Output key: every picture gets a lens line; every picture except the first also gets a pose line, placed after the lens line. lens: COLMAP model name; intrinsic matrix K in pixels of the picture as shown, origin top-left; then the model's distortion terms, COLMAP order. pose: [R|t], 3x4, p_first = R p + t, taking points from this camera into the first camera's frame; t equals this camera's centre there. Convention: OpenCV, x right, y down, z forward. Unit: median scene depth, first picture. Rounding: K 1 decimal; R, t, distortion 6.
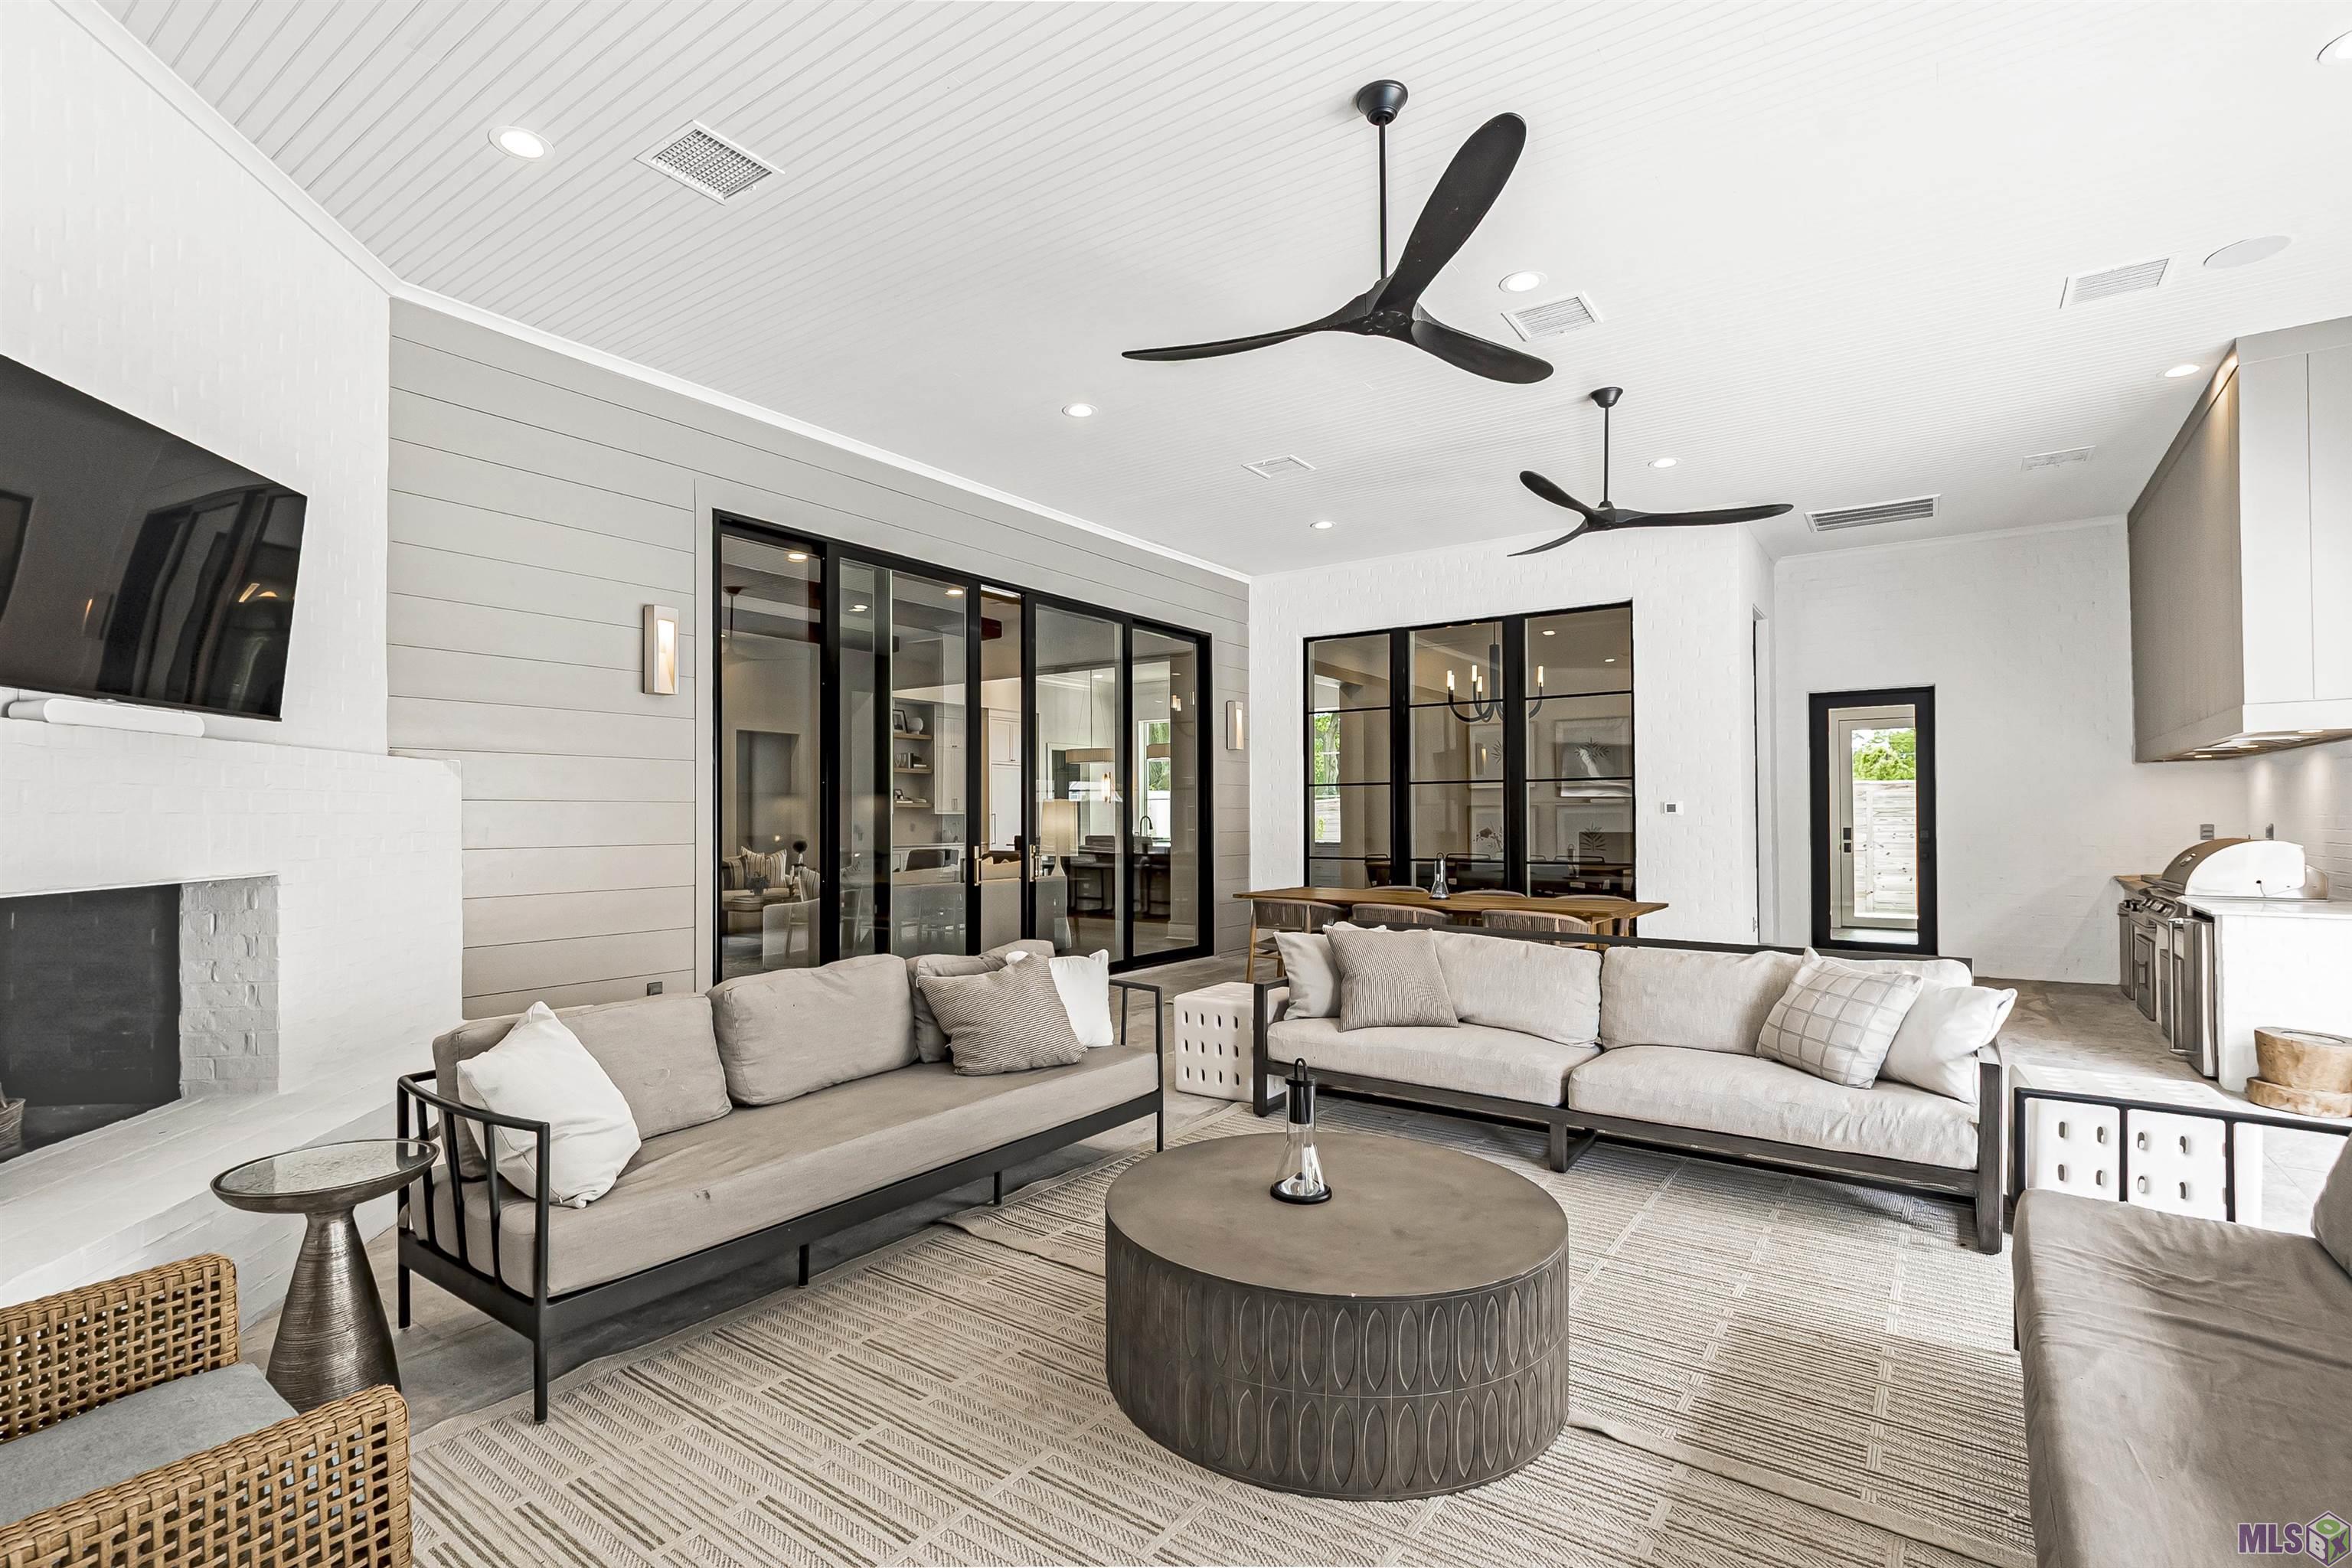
lens RADIAL K [[1090.8, 0, 1108.8], [0, 1090.8, 812.6], [0, 0, 1]] dist [0.028293, -0.000275]
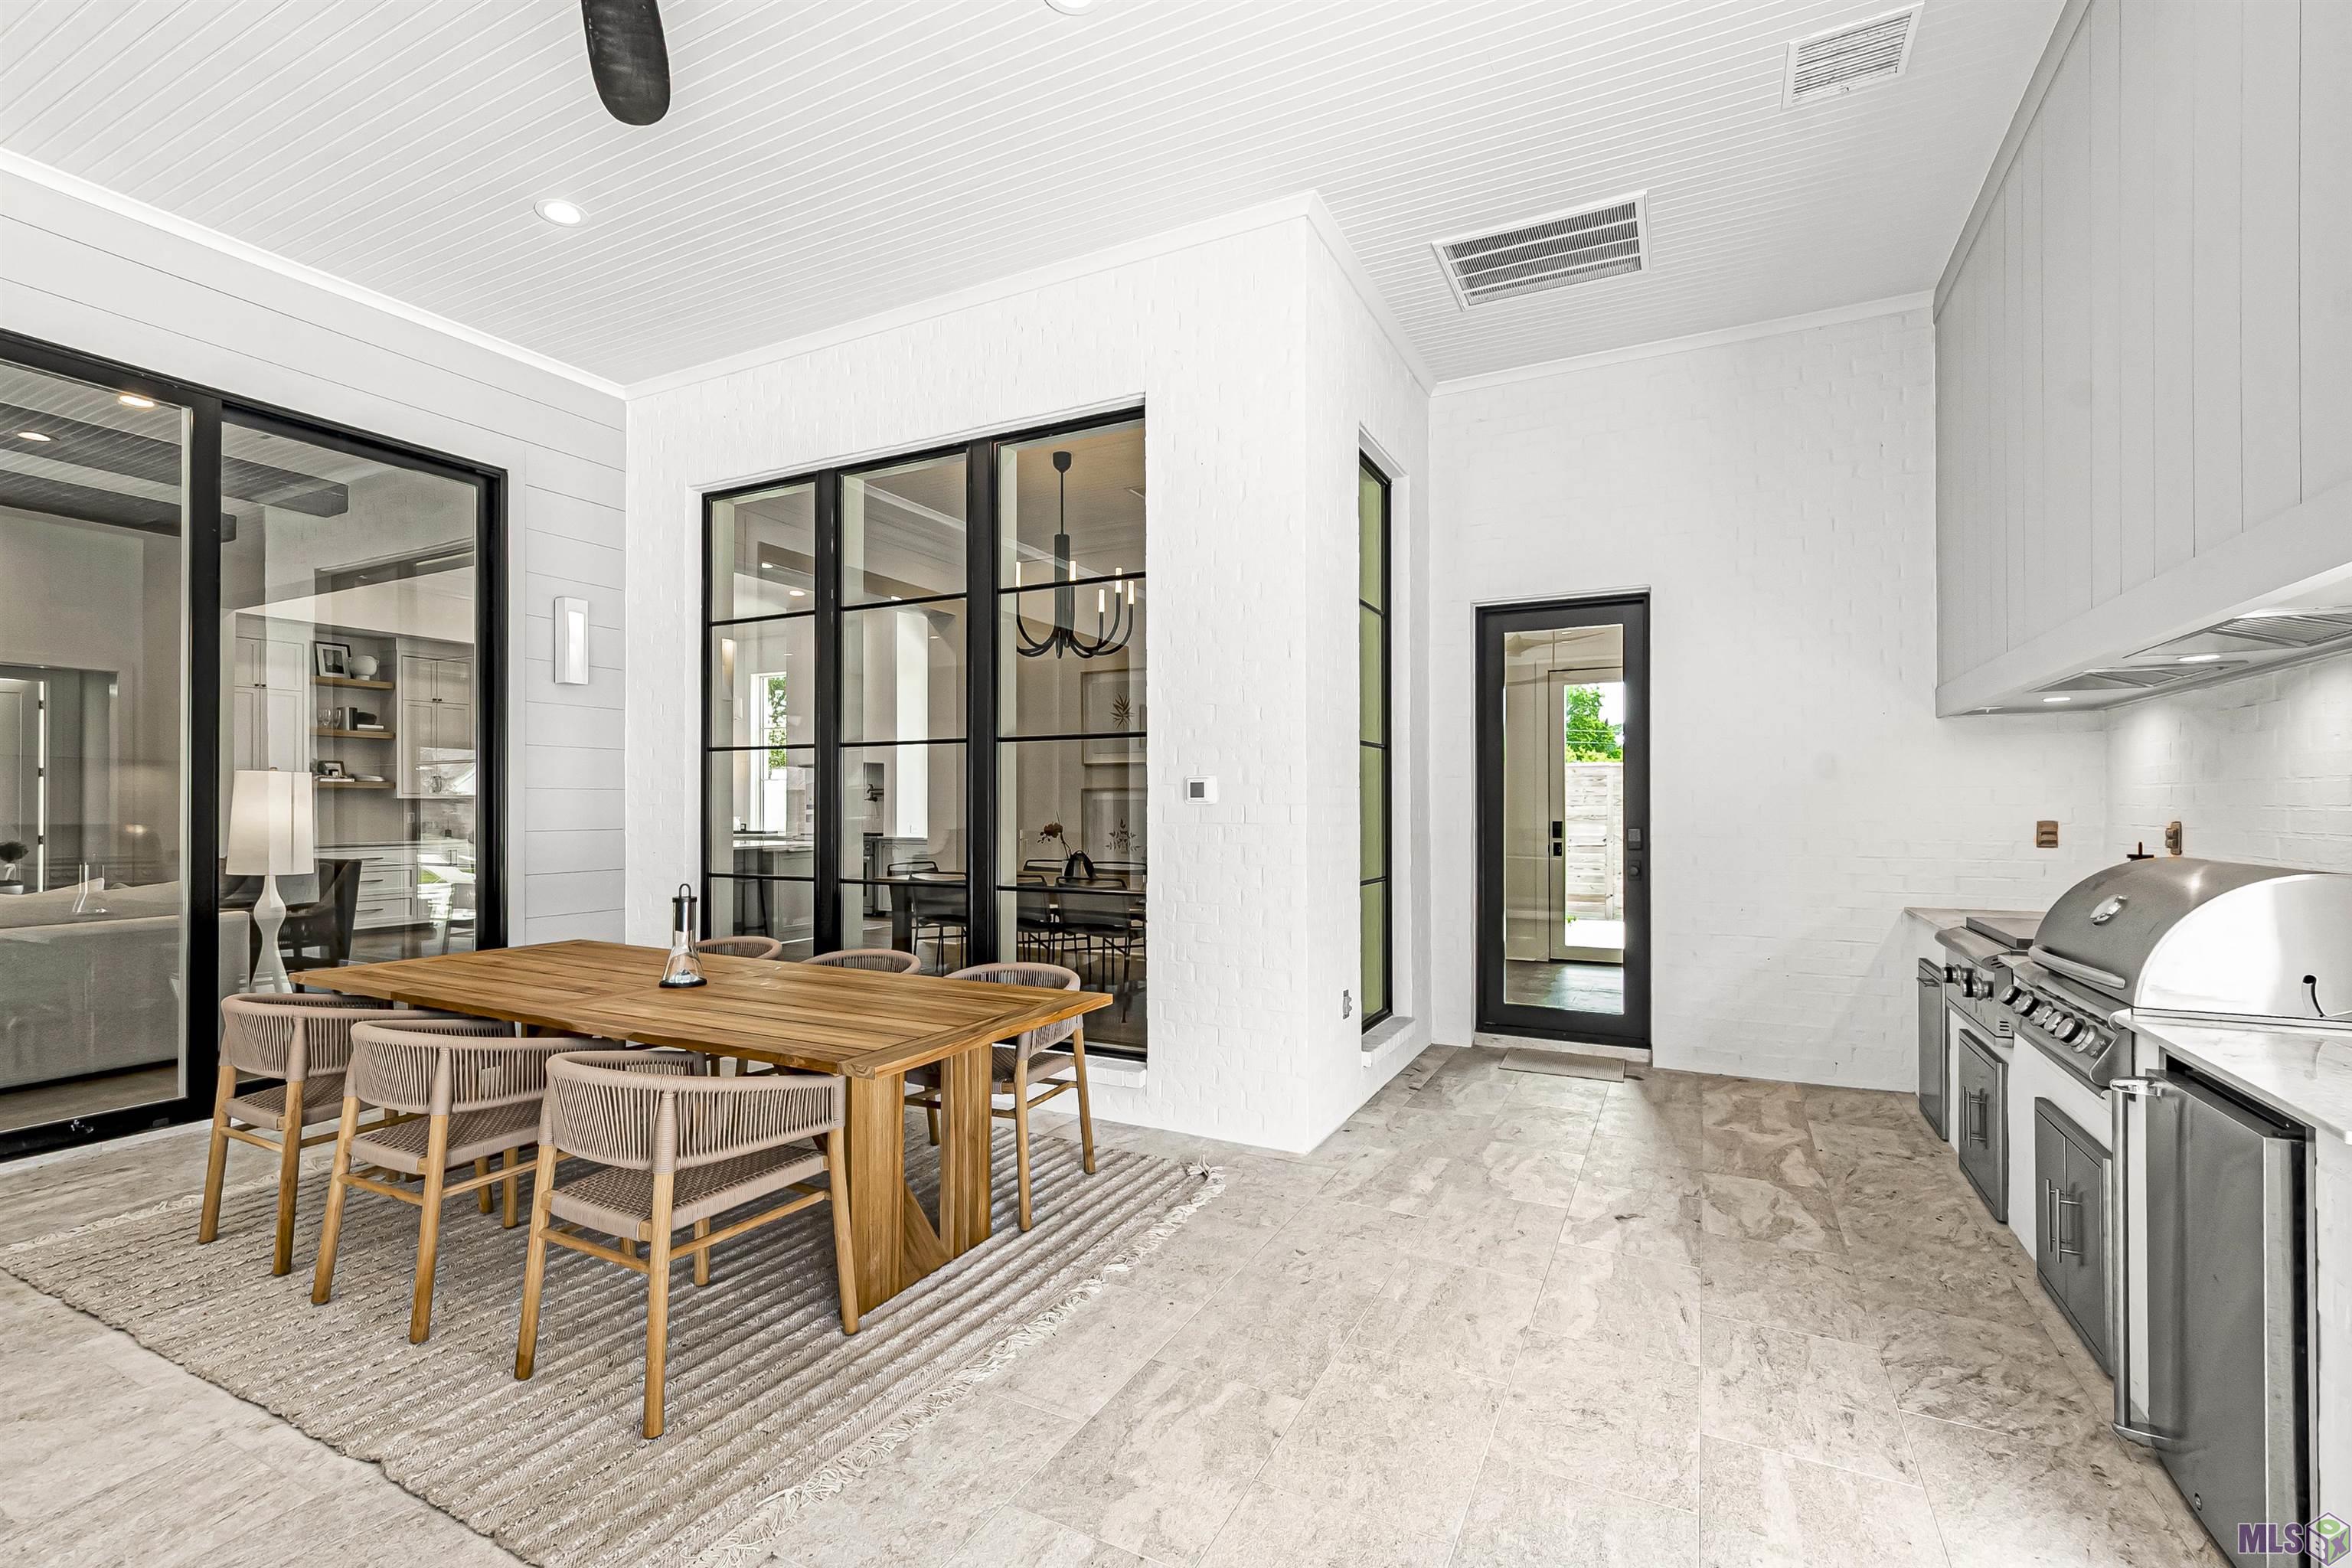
lens RADIAL K [[1059.5, 0, 1176.0], [0, 1059.5, 784.0], [0, 0, 1]] dist [0.000098, 0.000161]
pose [[0.982166, 0.007749, 0.187858, 0.358359], [-0.005450, 0.999904, -0.012748, -0.000269], [-0.187938, 0.011497, 0.982114, 0.450525]]
